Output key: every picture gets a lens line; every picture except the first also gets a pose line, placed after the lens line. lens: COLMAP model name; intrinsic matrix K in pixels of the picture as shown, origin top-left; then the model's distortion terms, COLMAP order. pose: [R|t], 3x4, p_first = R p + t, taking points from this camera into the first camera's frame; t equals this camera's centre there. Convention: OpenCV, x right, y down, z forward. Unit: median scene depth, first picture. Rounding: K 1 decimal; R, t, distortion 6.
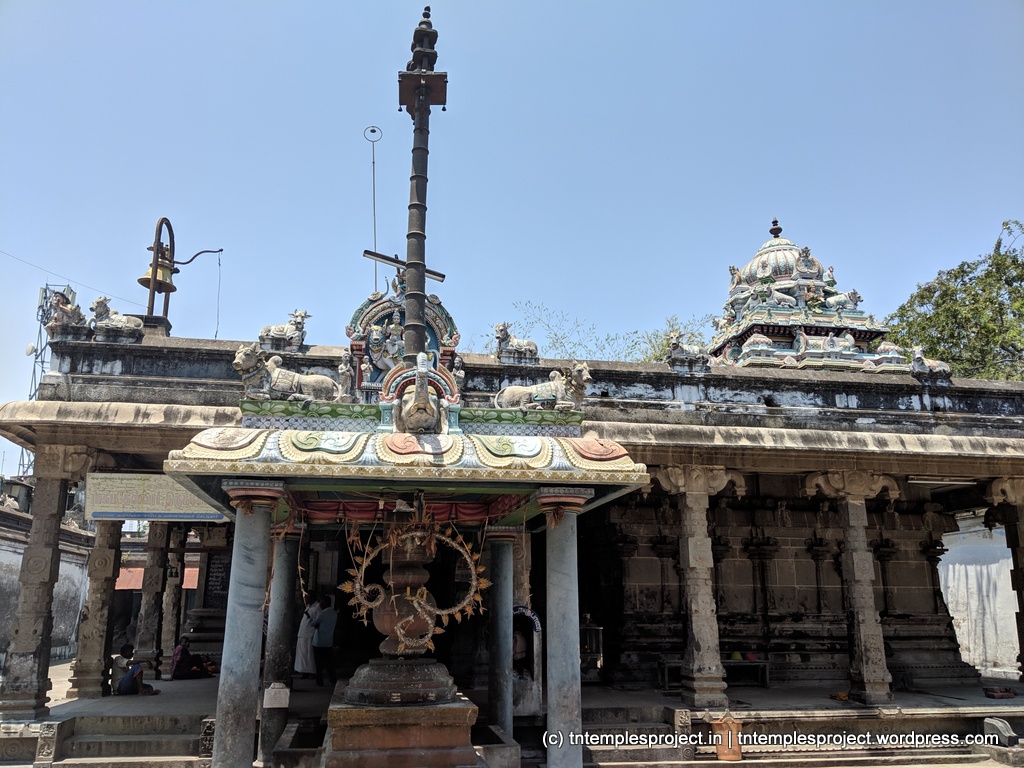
lens RADIAL K [[792.6, 0, 540.5], [0, 792.6, 403.9], [0, 0, 1]] dist [0.007186, -0.000187]
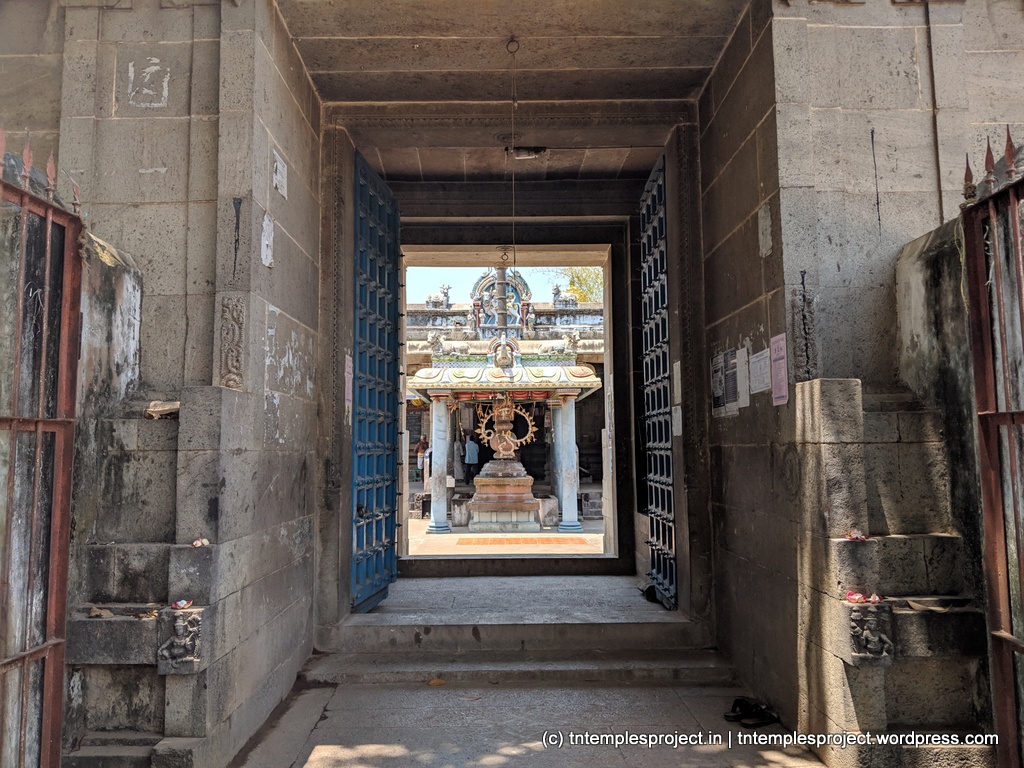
lens RADIAL K [[821.3, 0, 512.0], [0, 821.3, 384.0], [0, 0, 1]] dist [0.074919, -0.140801]
pose [[0.980978, -0.018001, -0.193282, 0.340351], [0.051060, 0.984556, 0.167458, -0.321644], [0.187283, -0.174142, 0.966747, -1.366169]]
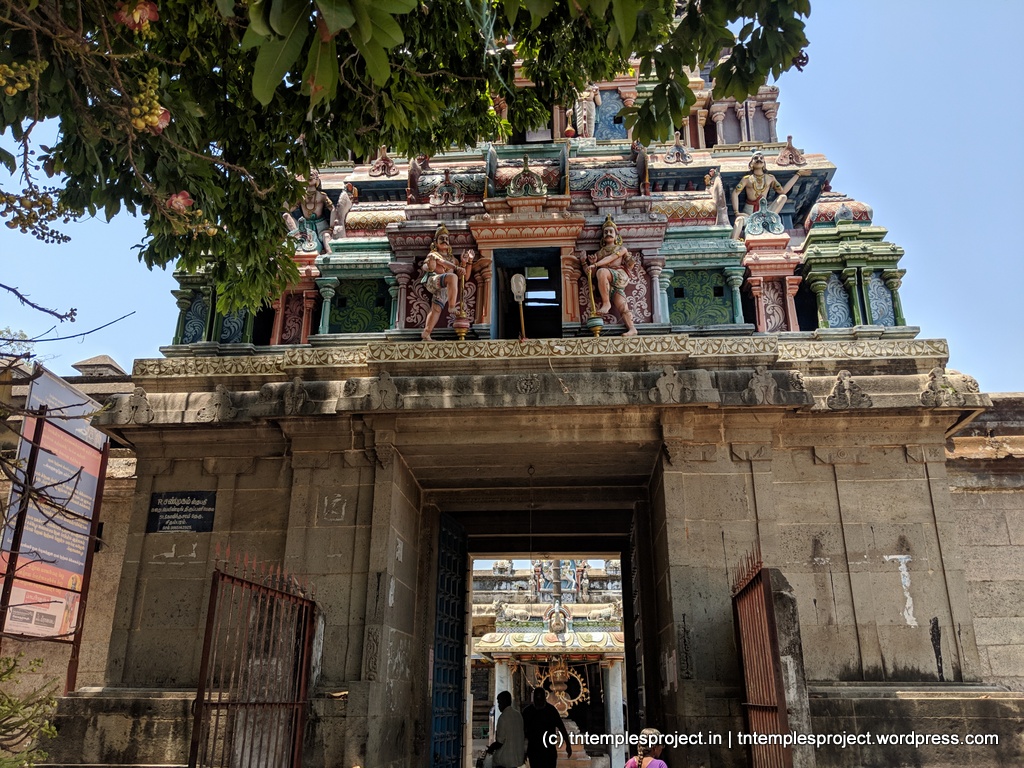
lens RADIAL K [[850.6, 0, 523.3], [0, 850.6, 394.9], [0, 0, 1]] dist [0.098451, -0.194482]
pose [[0.963162, -0.083880, -0.255506, 0.547739], [0.059671, 0.993087, -0.101081, -0.479924], [0.262219, 0.082111, 0.961509, -1.911384]]
